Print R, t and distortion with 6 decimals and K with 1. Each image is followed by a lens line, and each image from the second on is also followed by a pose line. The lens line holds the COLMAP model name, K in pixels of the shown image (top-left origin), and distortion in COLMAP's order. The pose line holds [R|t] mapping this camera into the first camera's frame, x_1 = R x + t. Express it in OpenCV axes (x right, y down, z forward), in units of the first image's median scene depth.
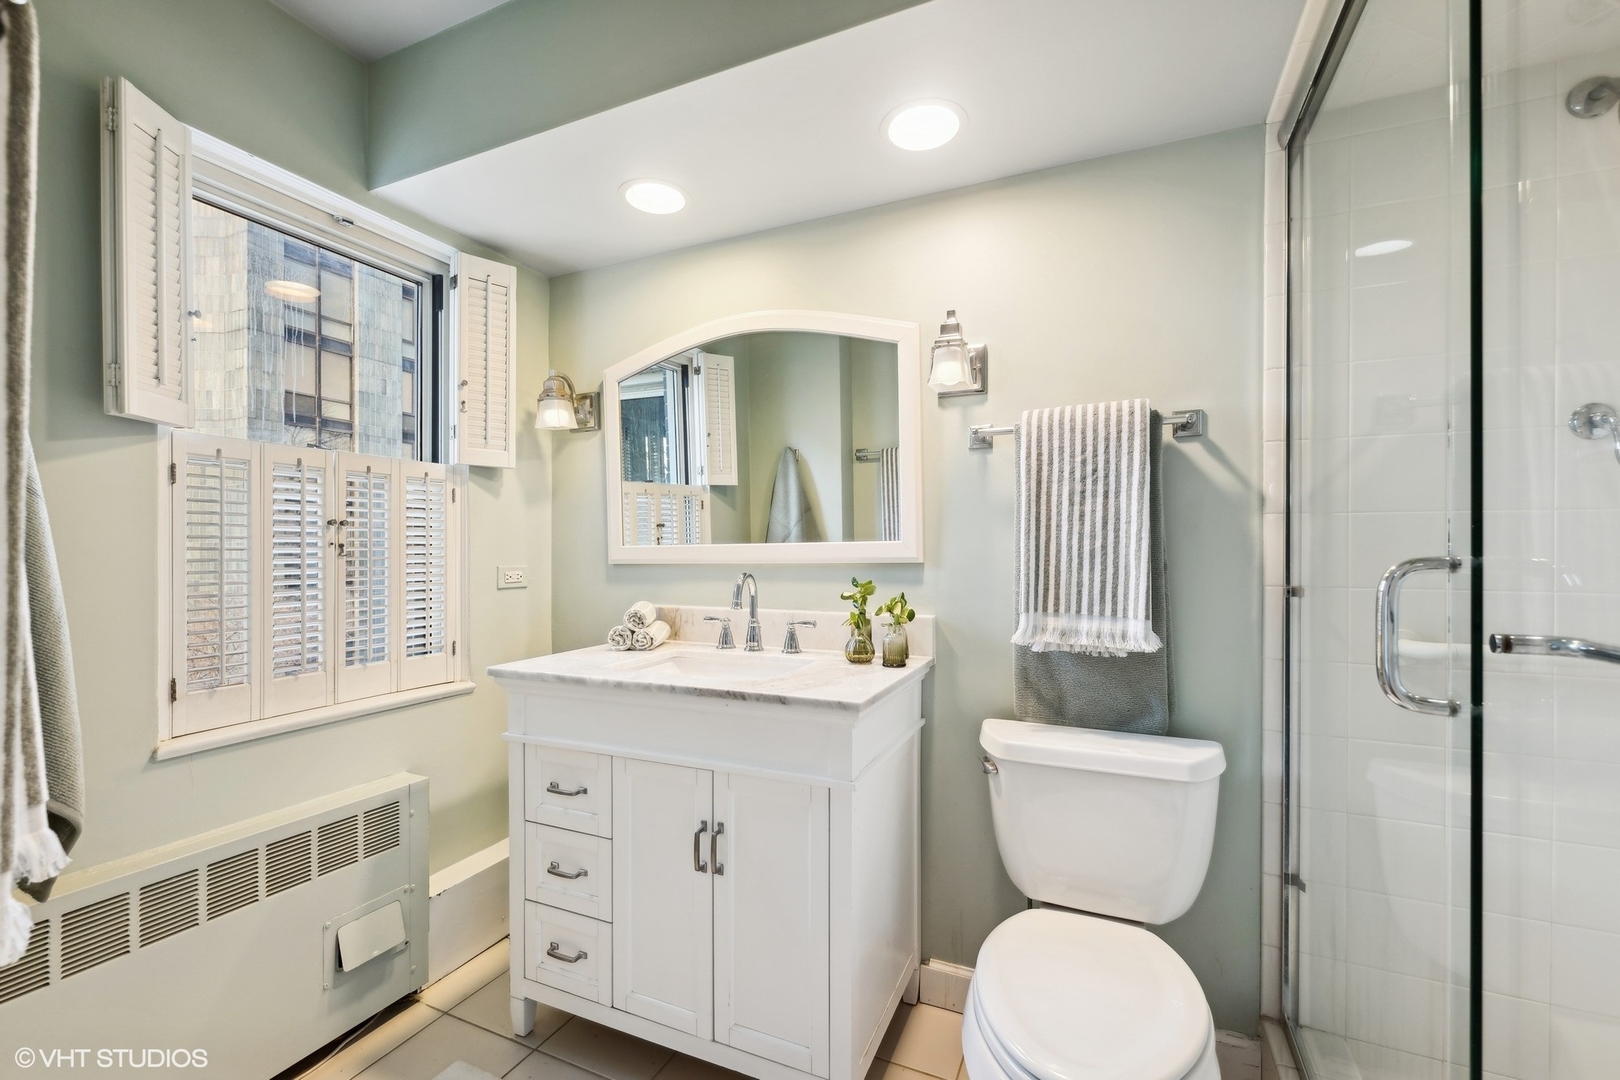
lens RADIAL K [[692.3, 0, 807.2], [0, 692.3, 545.5], [0, 0, 1]] dist [0.019286, 0.000174]
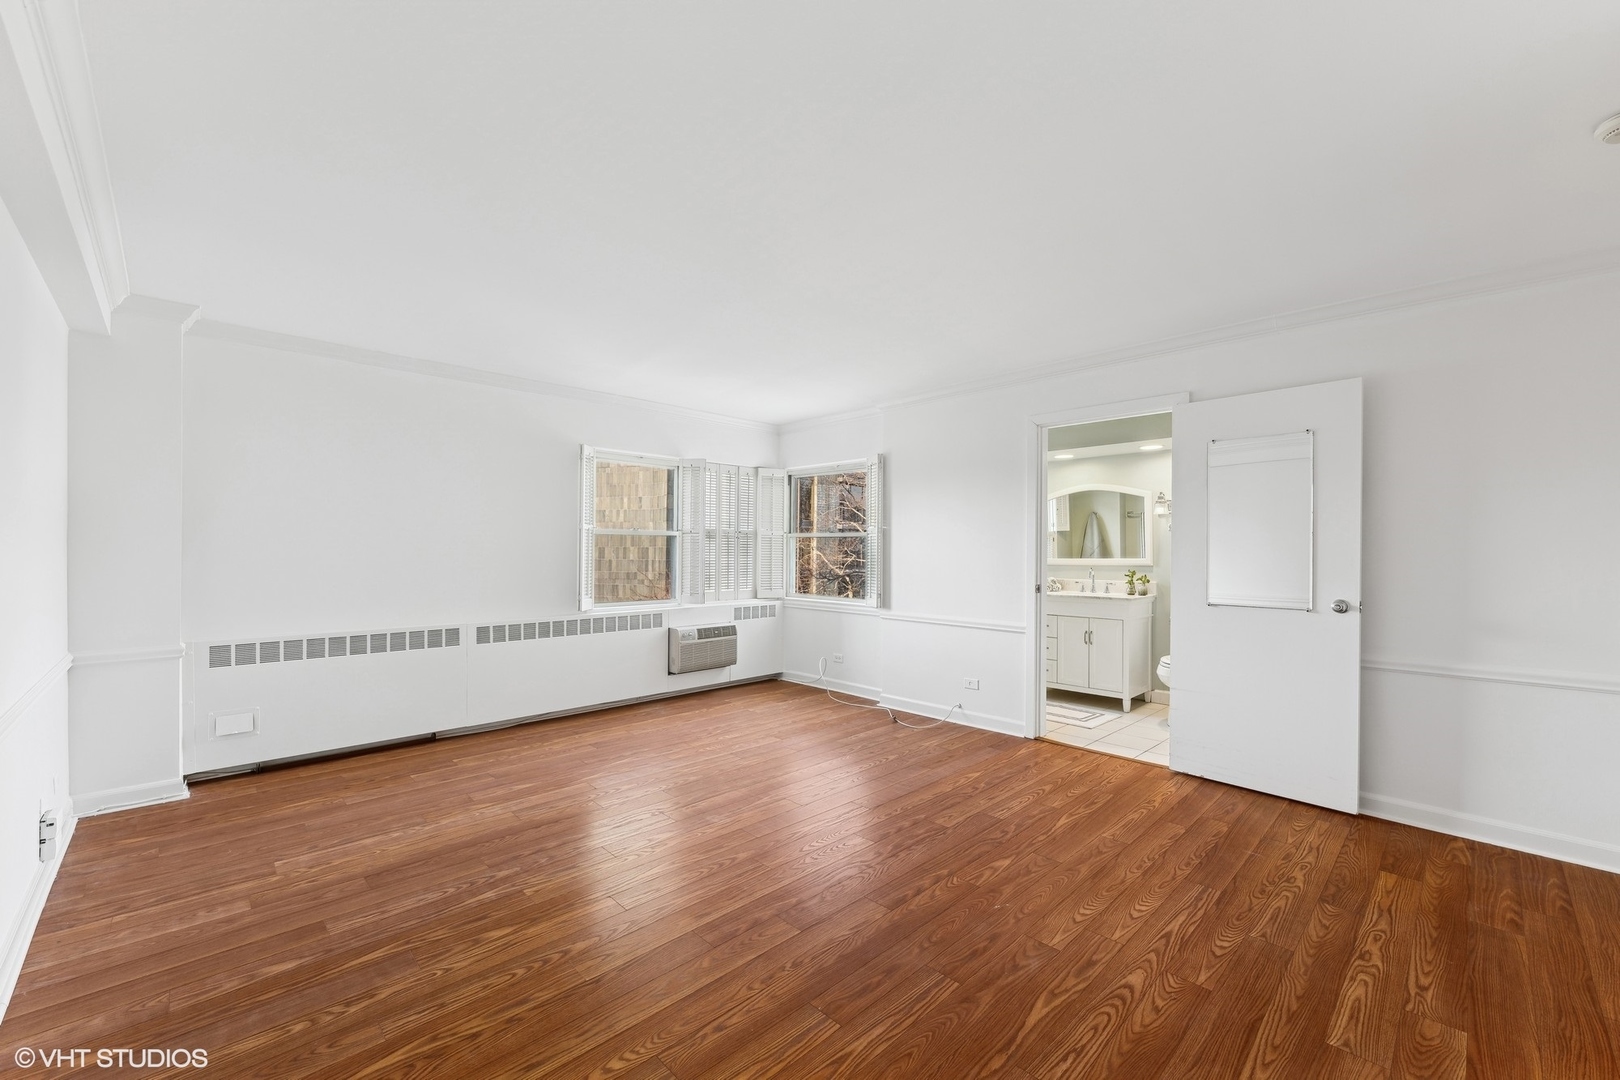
lens RADIAL K [[649.4, 0, 817.9], [0, 649.4, 543.1], [0, 0, 1]] dist [-0.001296, 0.000041]
pose [[0.933424, 0.002907, -0.358764, -0.200750], [-0.008652, 0.999859, -0.014411, -0.022081], [0.358672, 0.016556, 0.933317, -2.350673]]
